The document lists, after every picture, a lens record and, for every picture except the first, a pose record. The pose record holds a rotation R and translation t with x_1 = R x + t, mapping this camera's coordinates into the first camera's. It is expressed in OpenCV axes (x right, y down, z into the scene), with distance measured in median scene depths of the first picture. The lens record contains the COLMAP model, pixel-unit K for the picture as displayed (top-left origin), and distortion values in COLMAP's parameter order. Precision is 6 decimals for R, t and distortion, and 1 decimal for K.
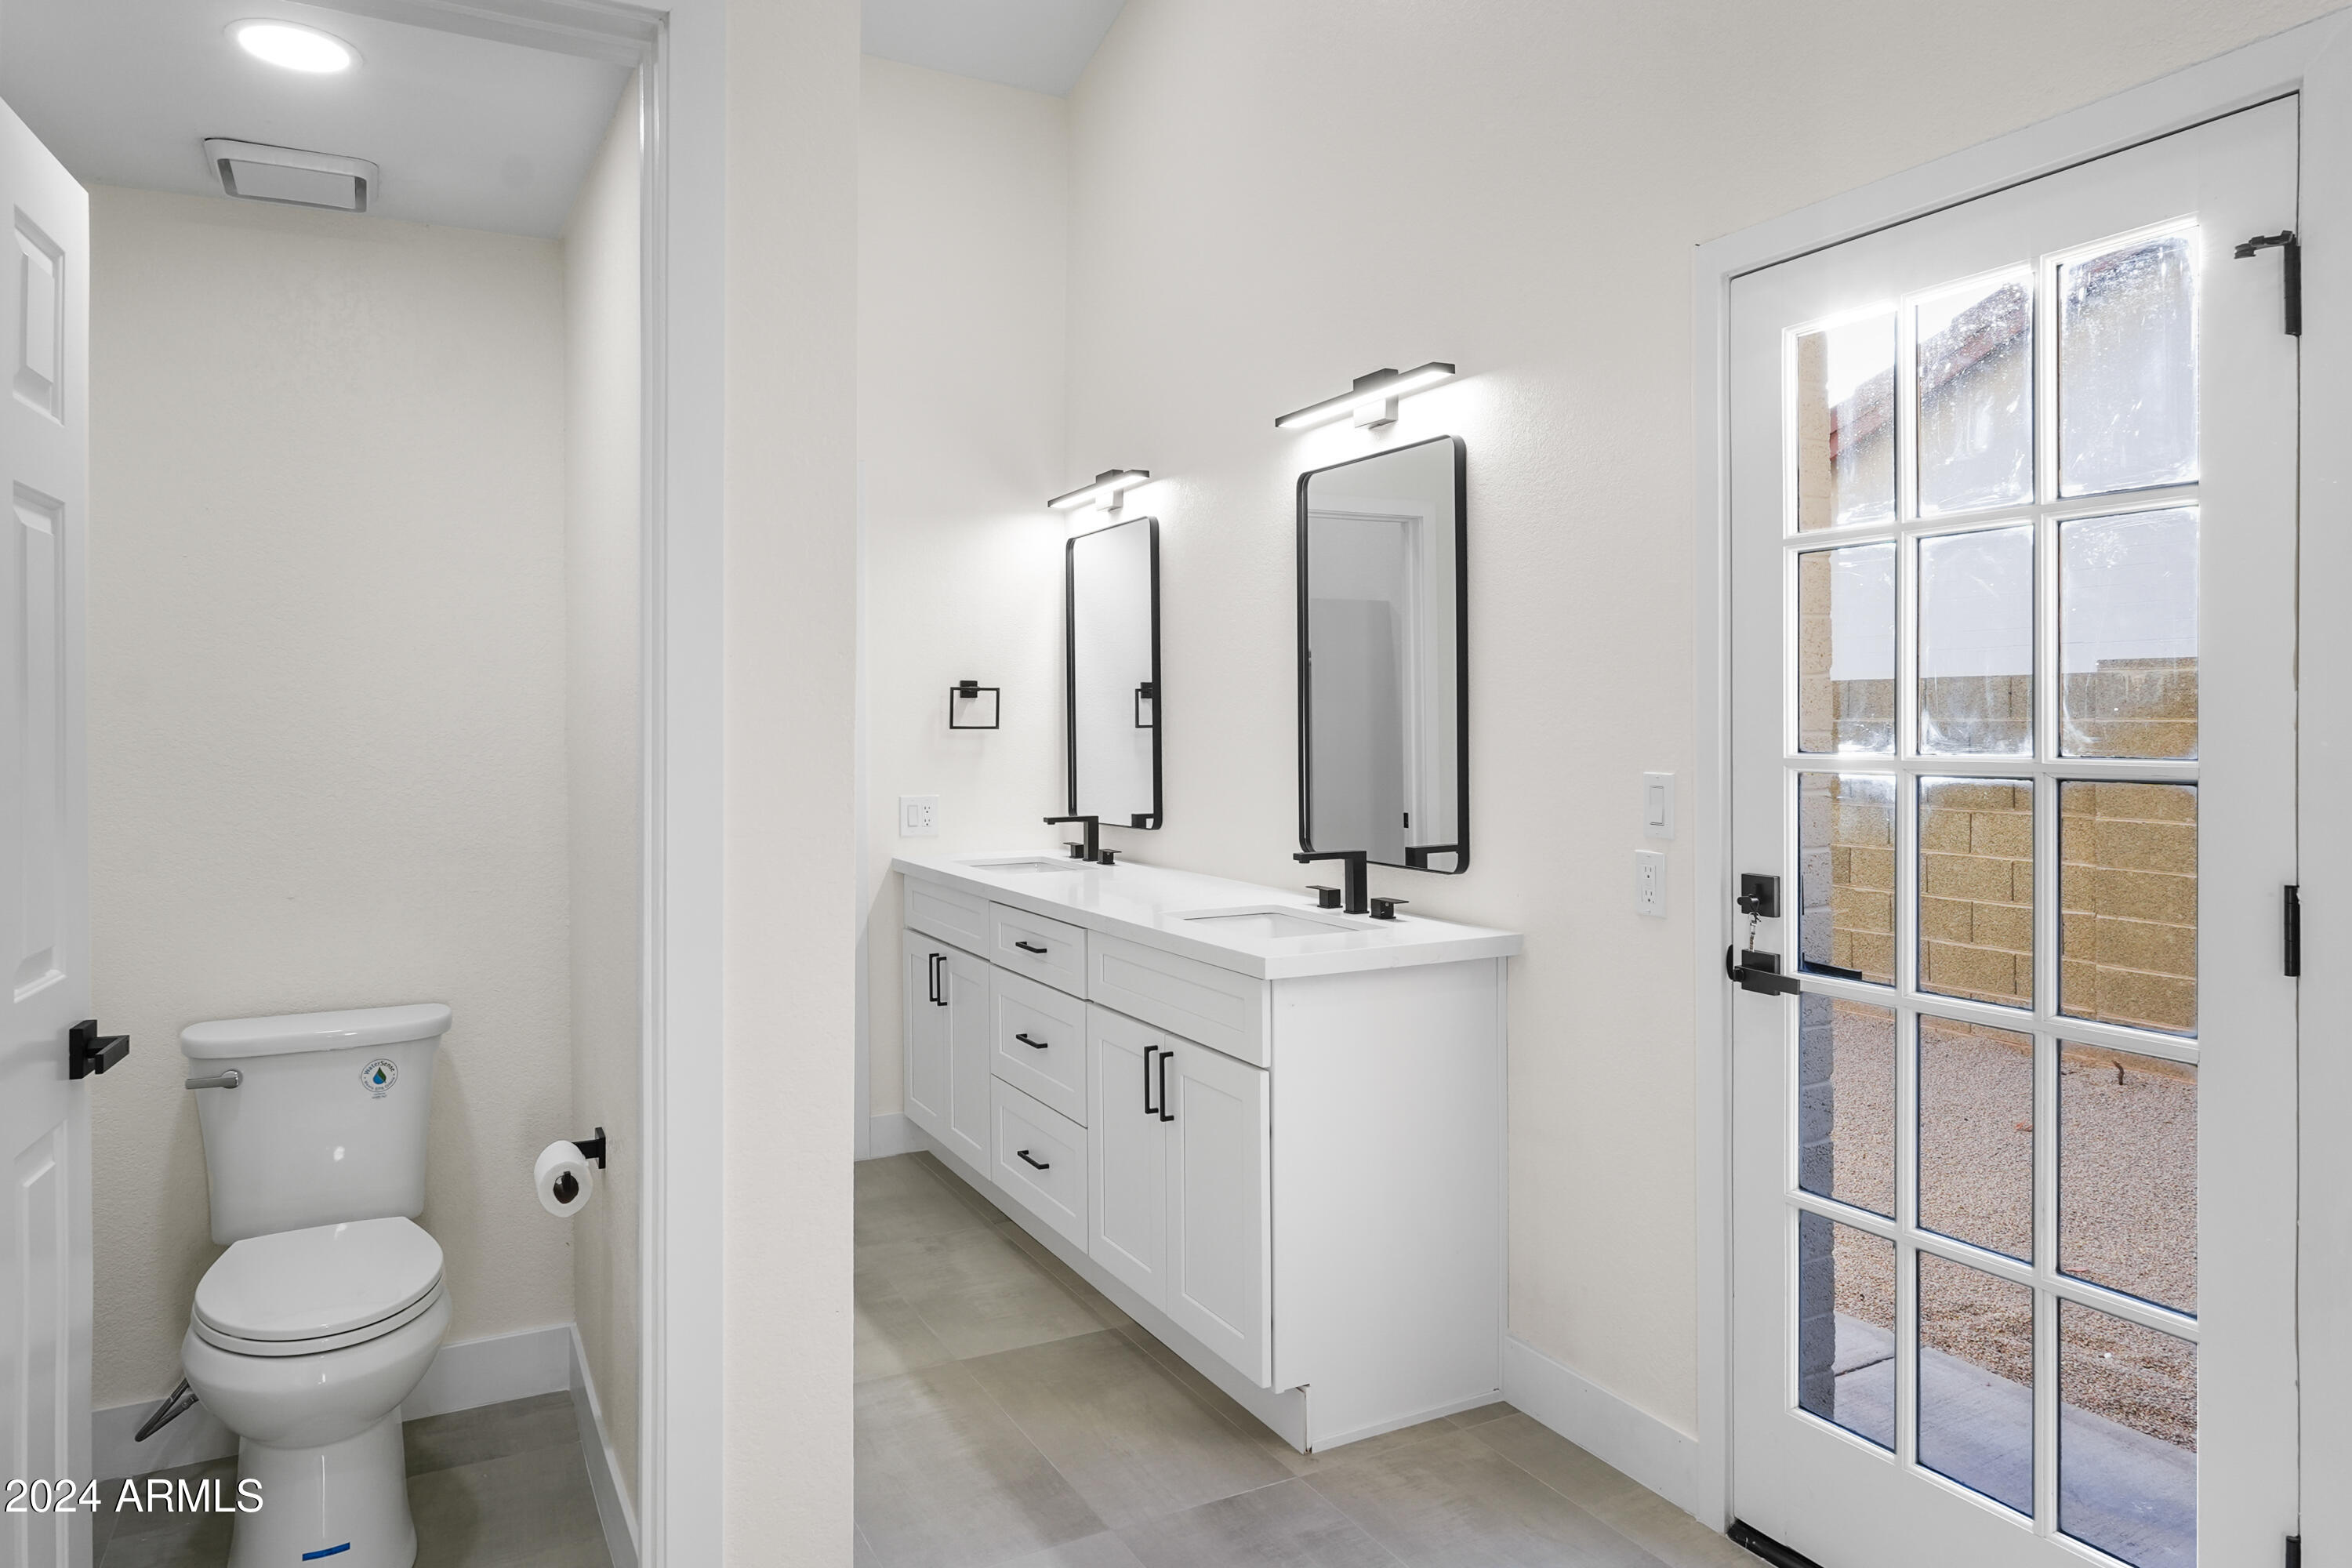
lens RADIAL K [[1495.8, 0, 1176.0], [0, 1495.8, 784.0], [0, 0, 1]] dist [-0.002038, 0.000160]
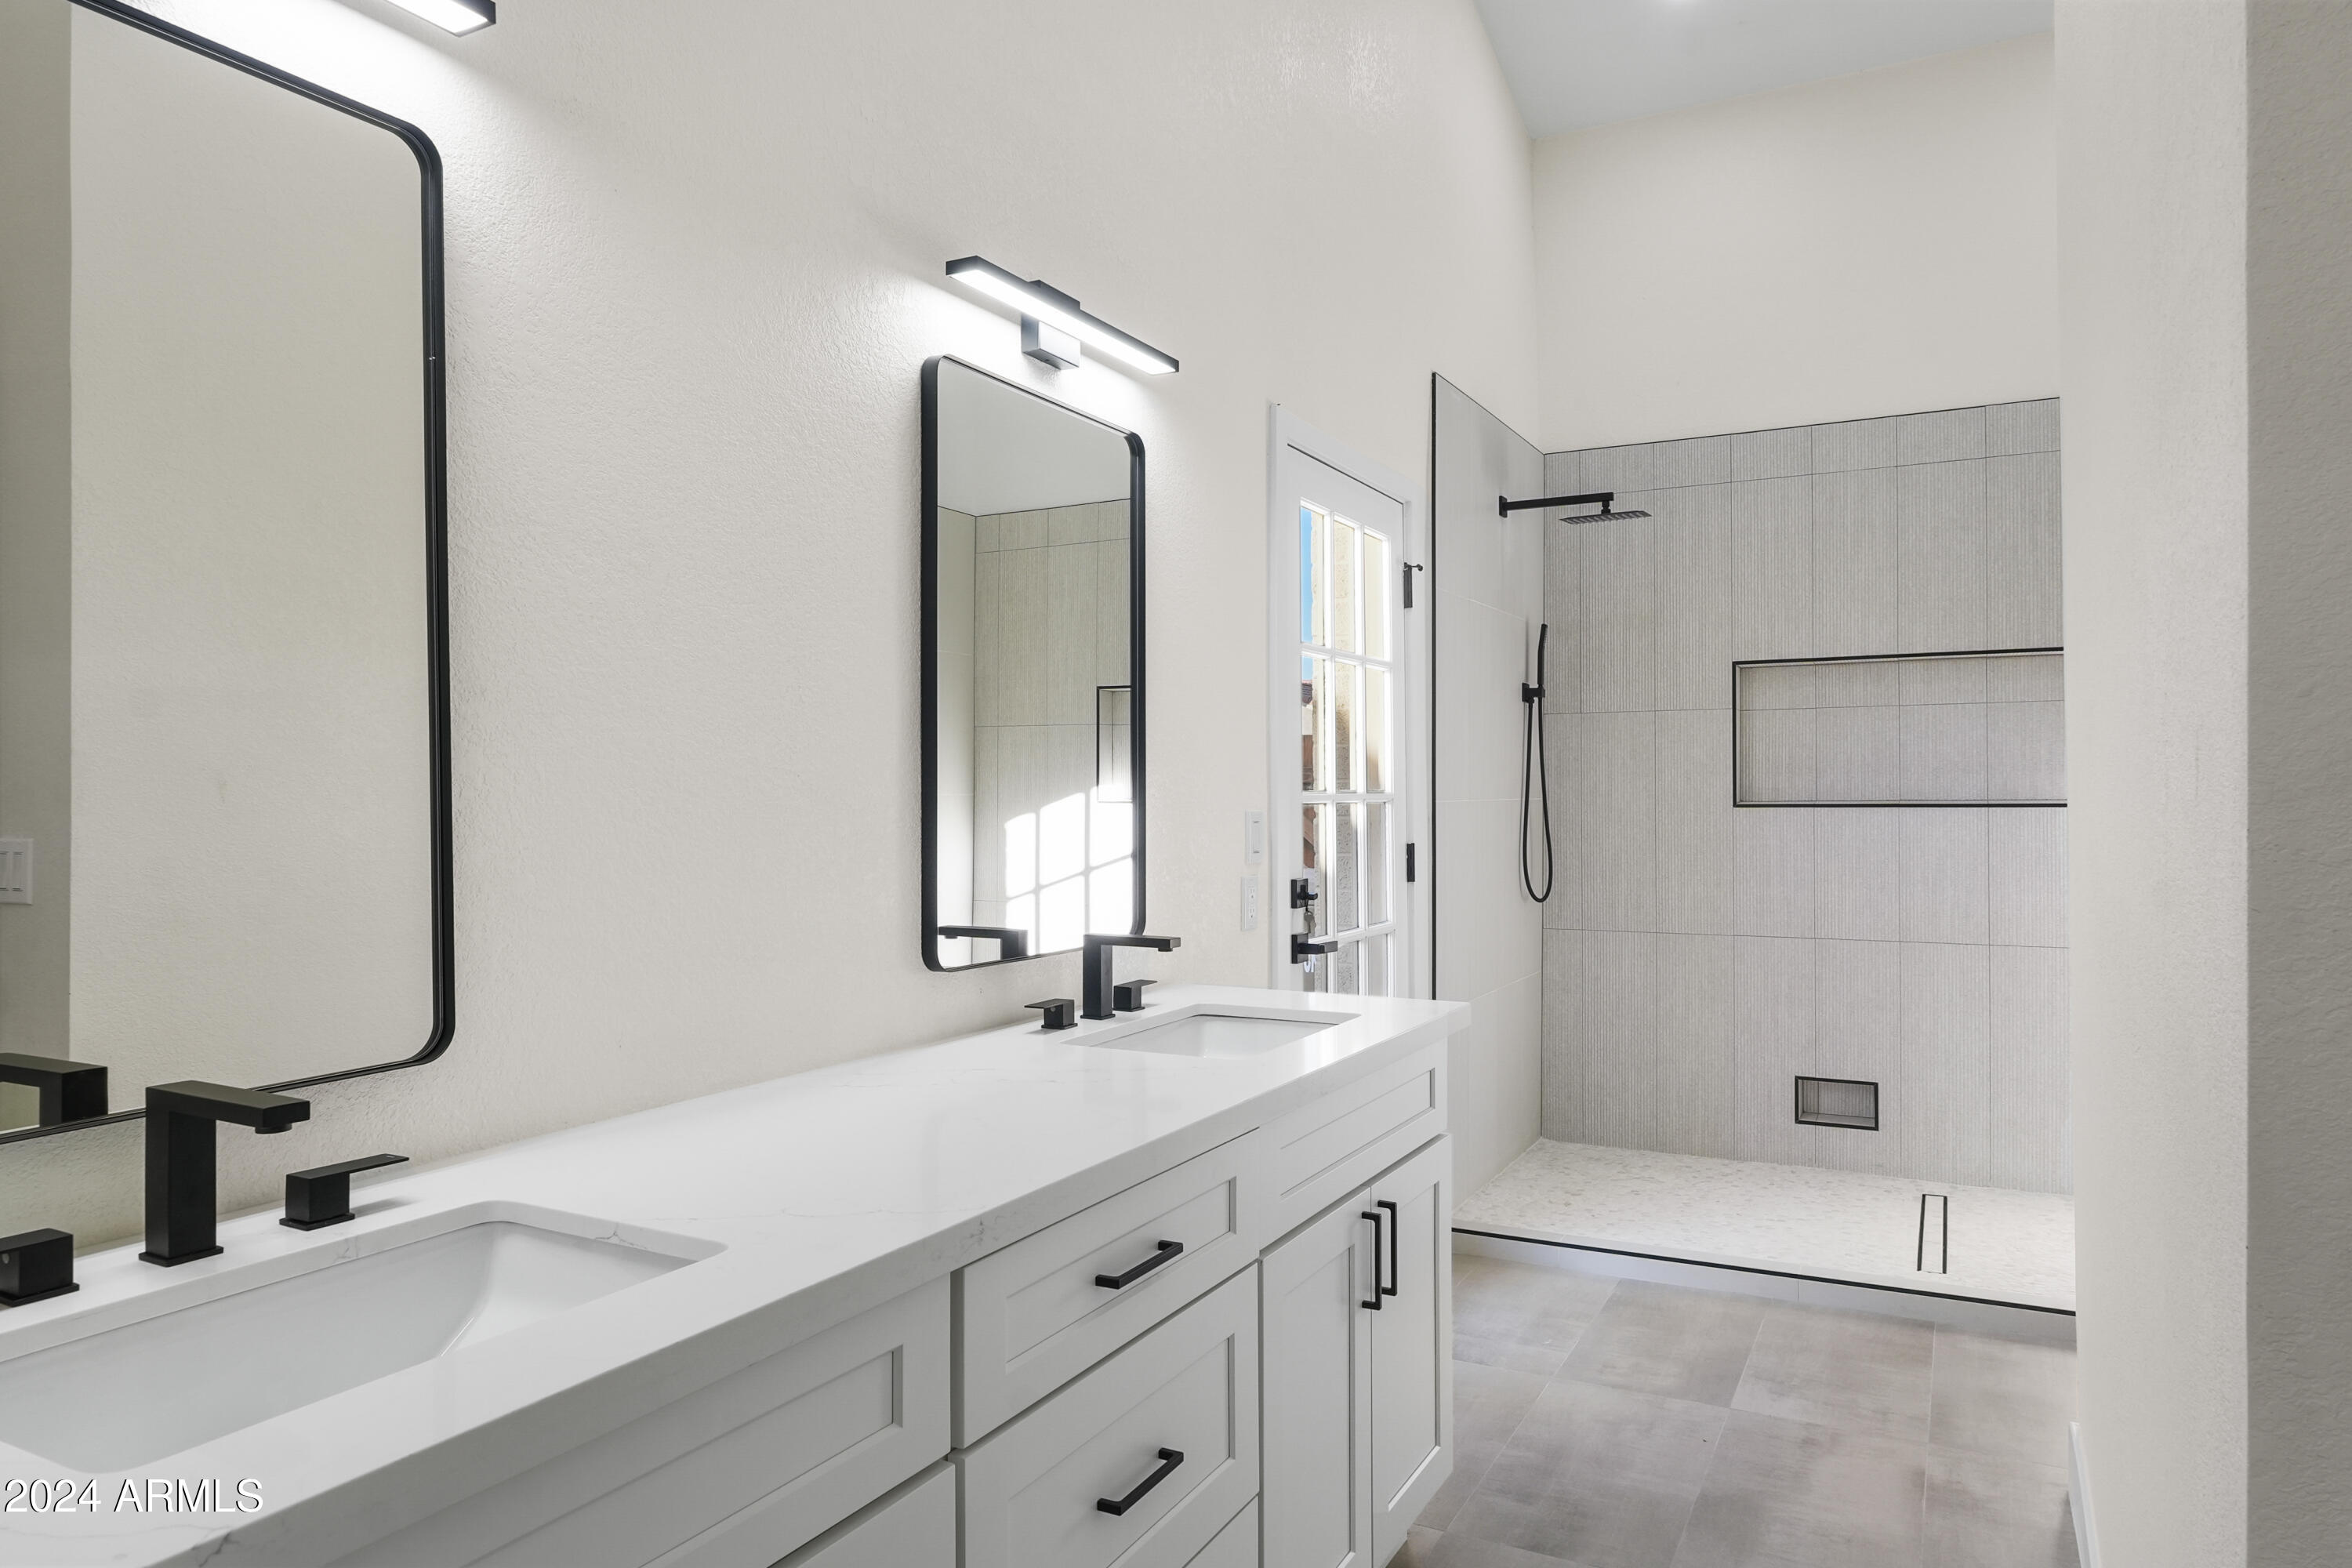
lens RADIAL K [[1495.8, 0, 1176.0], [0, 1495.8, 784.0], [0, 0, 1]] dist [-0.002038, 0.000160]
pose [[-0.566829, 0.004409, 0.823823, -0.618616], [0.031111, 0.999387, 0.016058, -0.047713], [-0.823248, 0.034732, -0.566619, 1.657127]]
